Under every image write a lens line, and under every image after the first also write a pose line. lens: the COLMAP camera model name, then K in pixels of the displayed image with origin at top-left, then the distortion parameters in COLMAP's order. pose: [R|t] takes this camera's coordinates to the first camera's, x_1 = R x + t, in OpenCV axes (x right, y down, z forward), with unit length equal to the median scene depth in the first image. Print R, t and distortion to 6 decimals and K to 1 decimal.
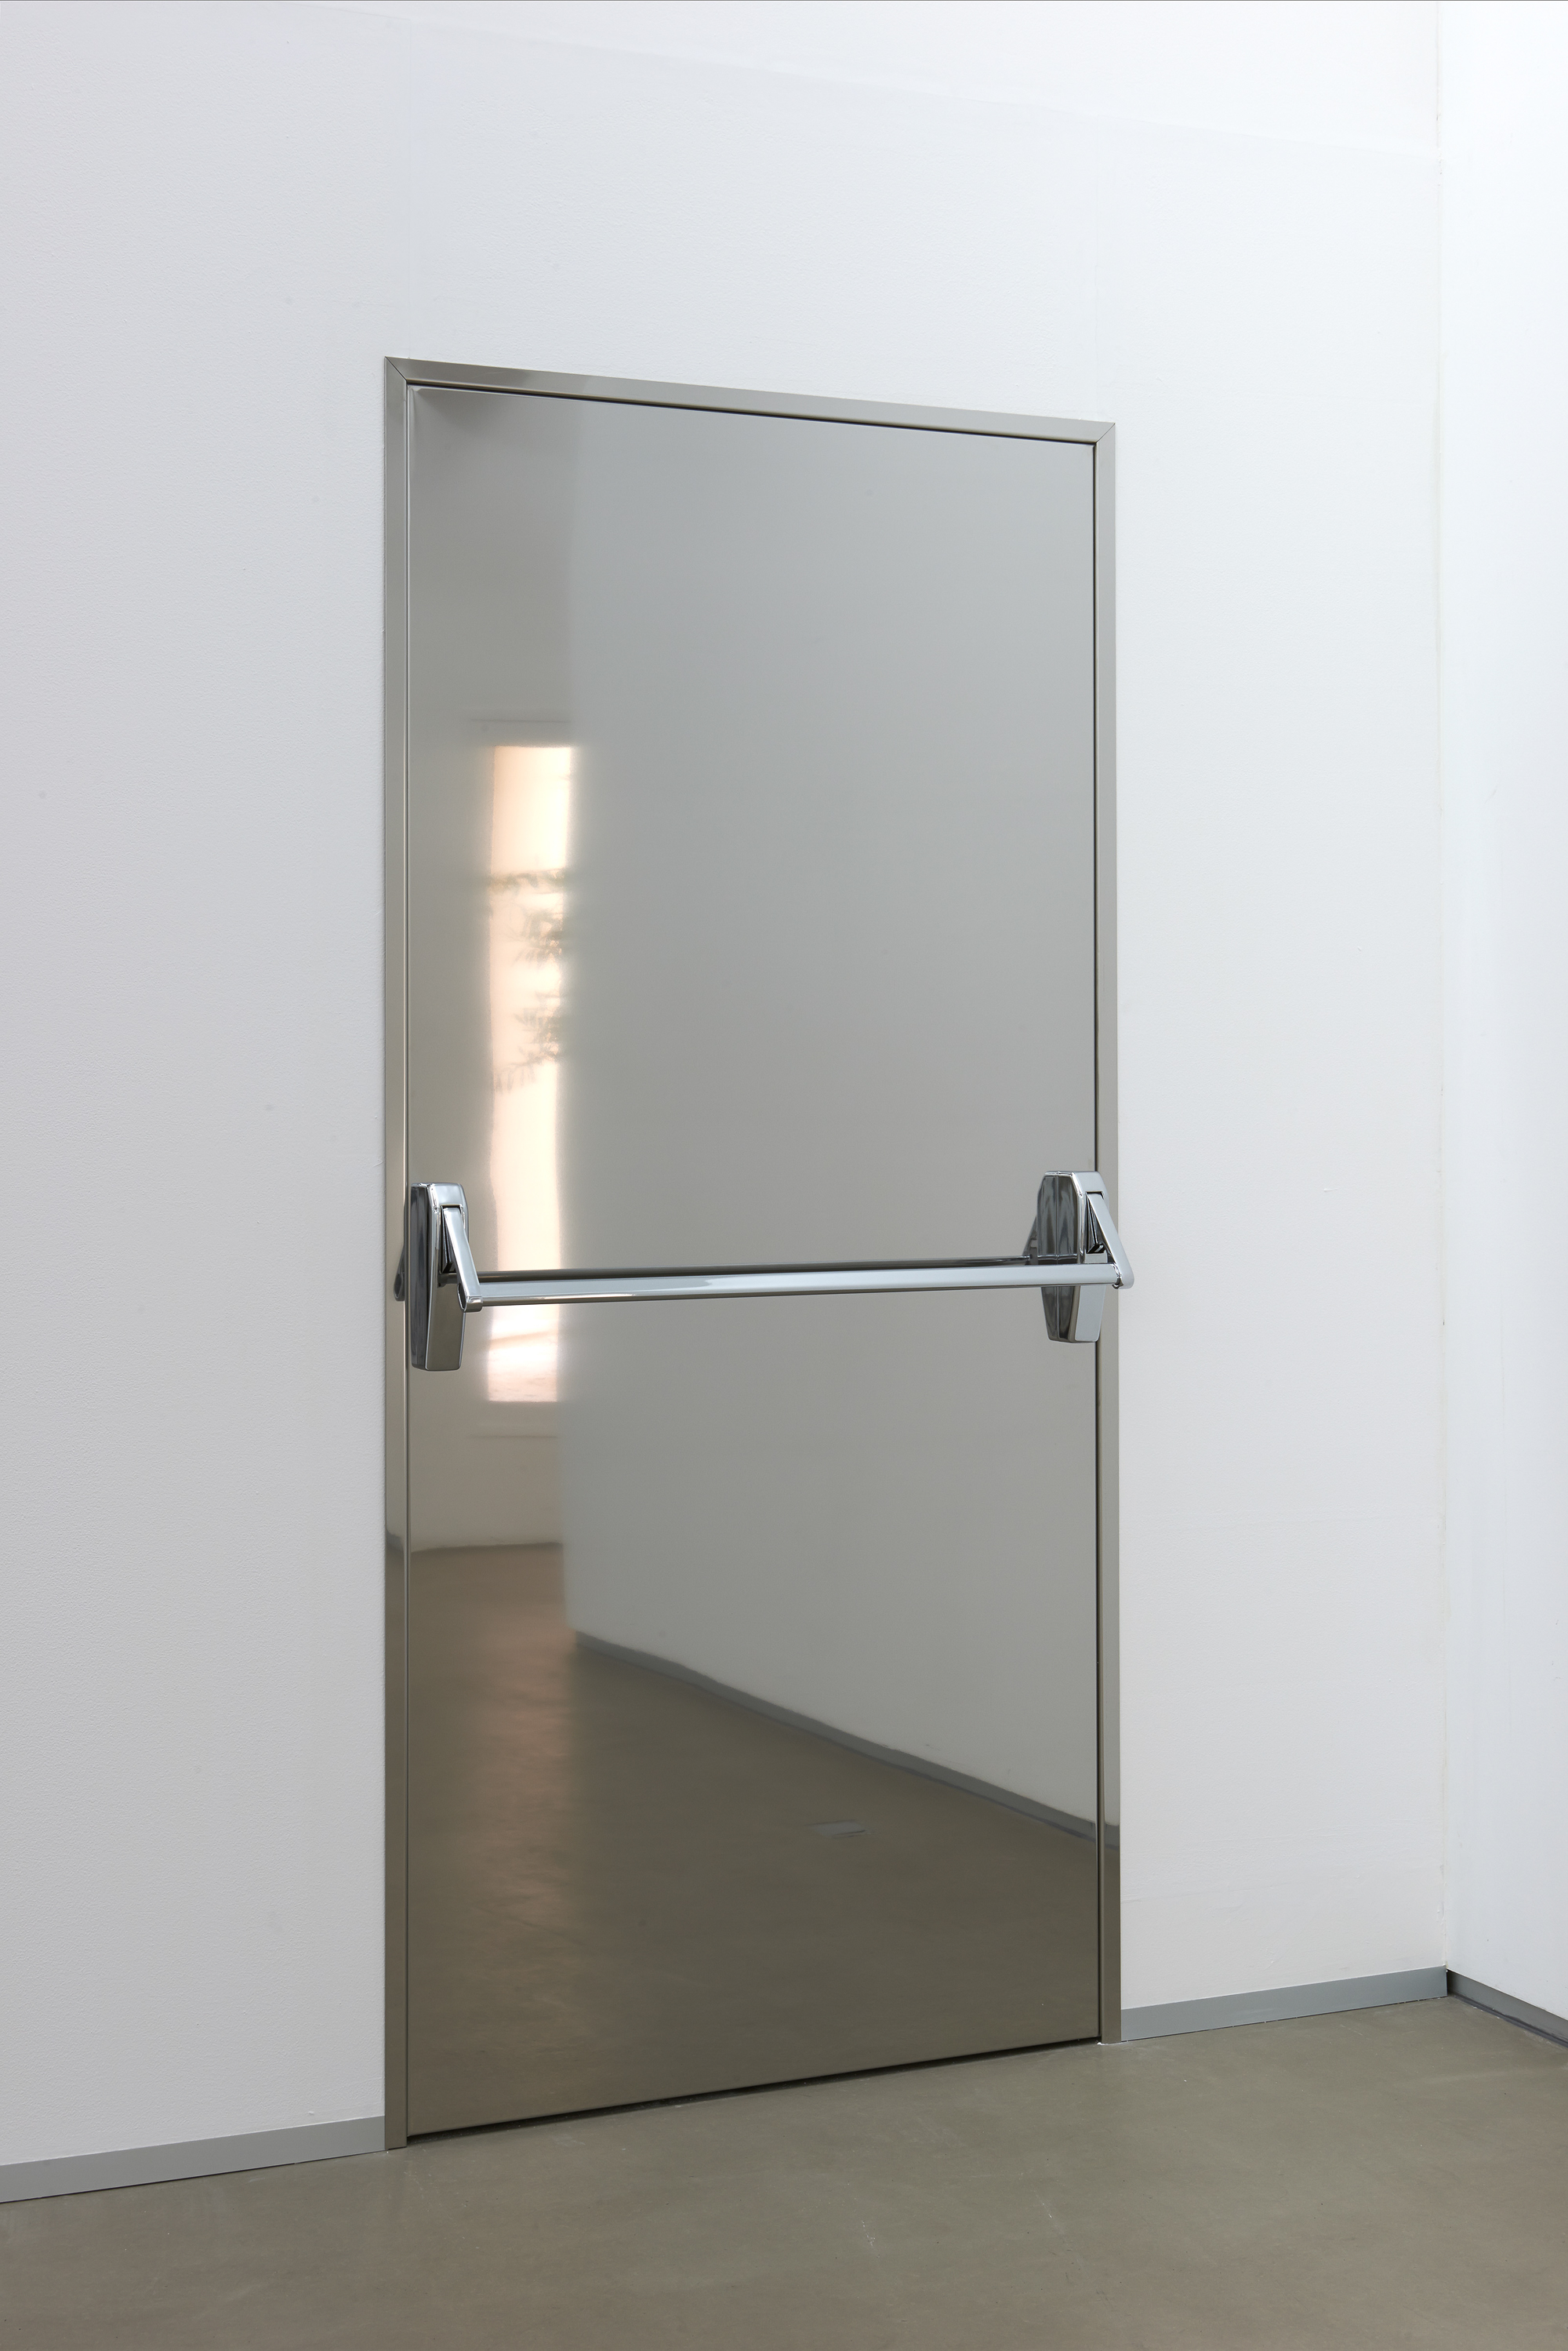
lens RADIAL K [[3313.4, 0, 852.7], [0, 3313.4, 1029.2], [0, 0, 1]] dist [-0.051332, 0.000000]
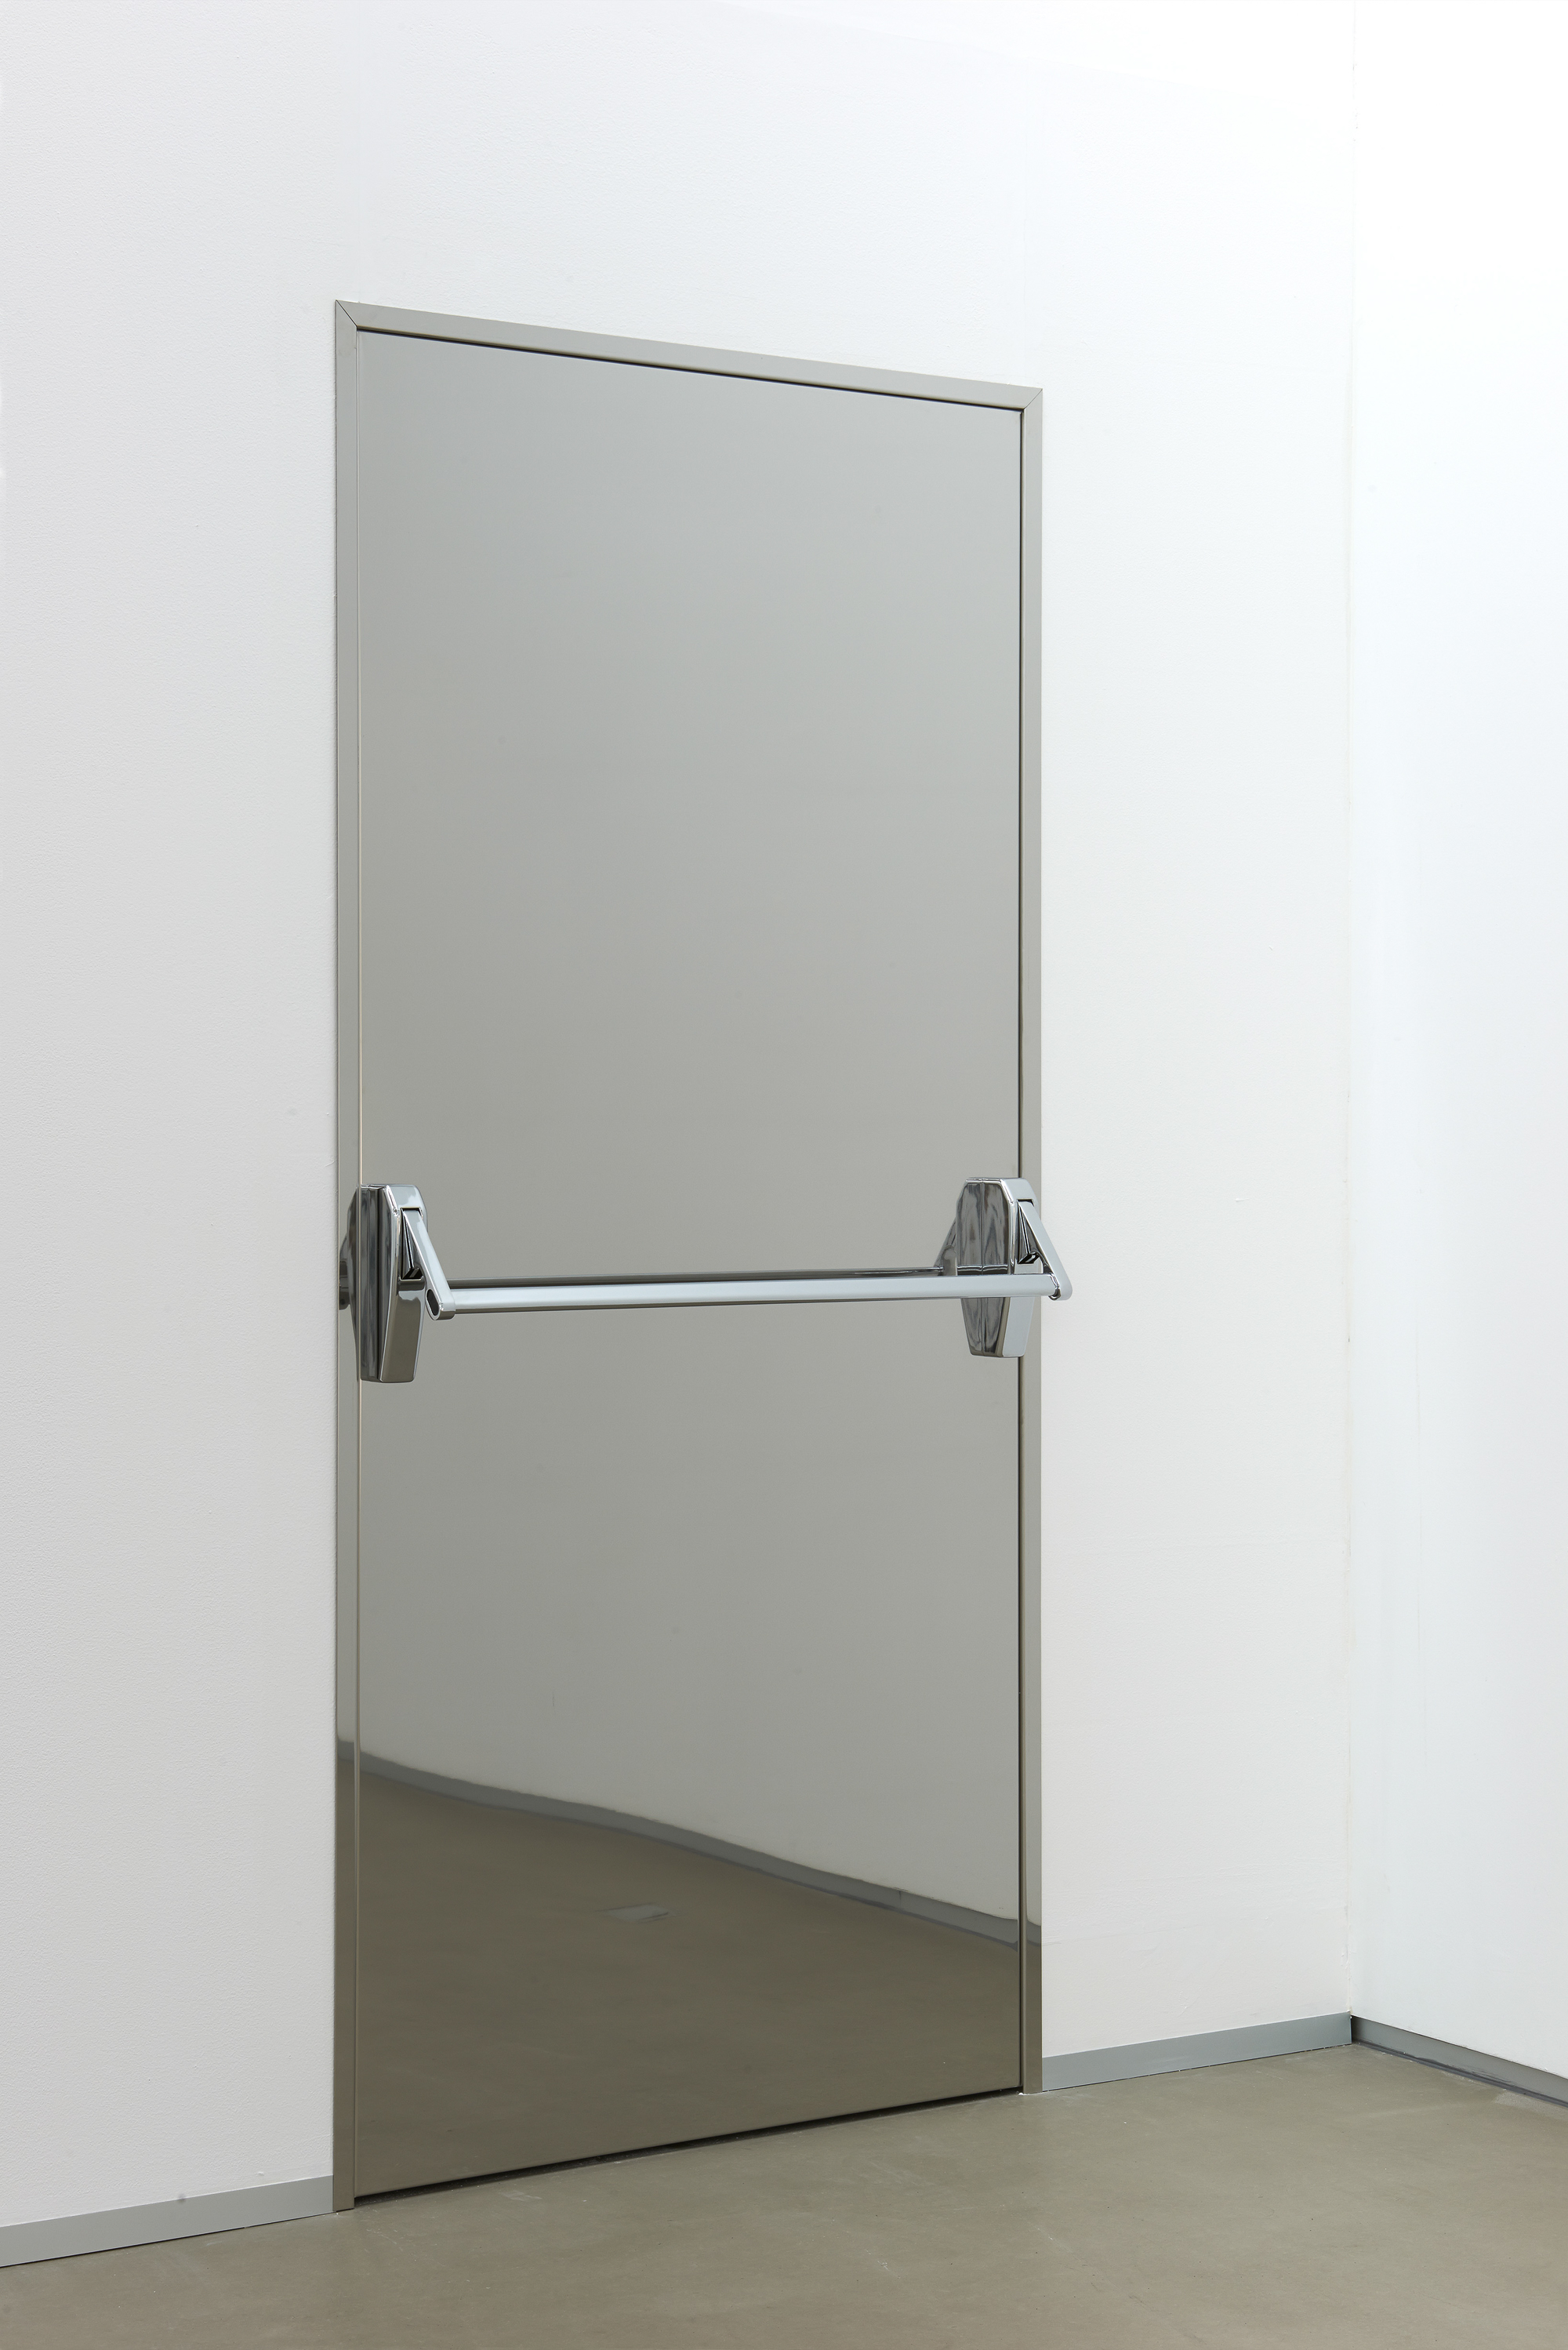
lens RADIAL K [[4211.1, 0, 773.4], [0, 4211.1, 1181.2], [0, 0, 1]] dist [-0.000571, 0.000000]
pose [[0.986302, -0.000309, 0.164951, -0.197414], [-0.003558, 0.999726, 0.023147, 0.016048], [-0.164913, -0.023417, 0.986030, -0.183291]]
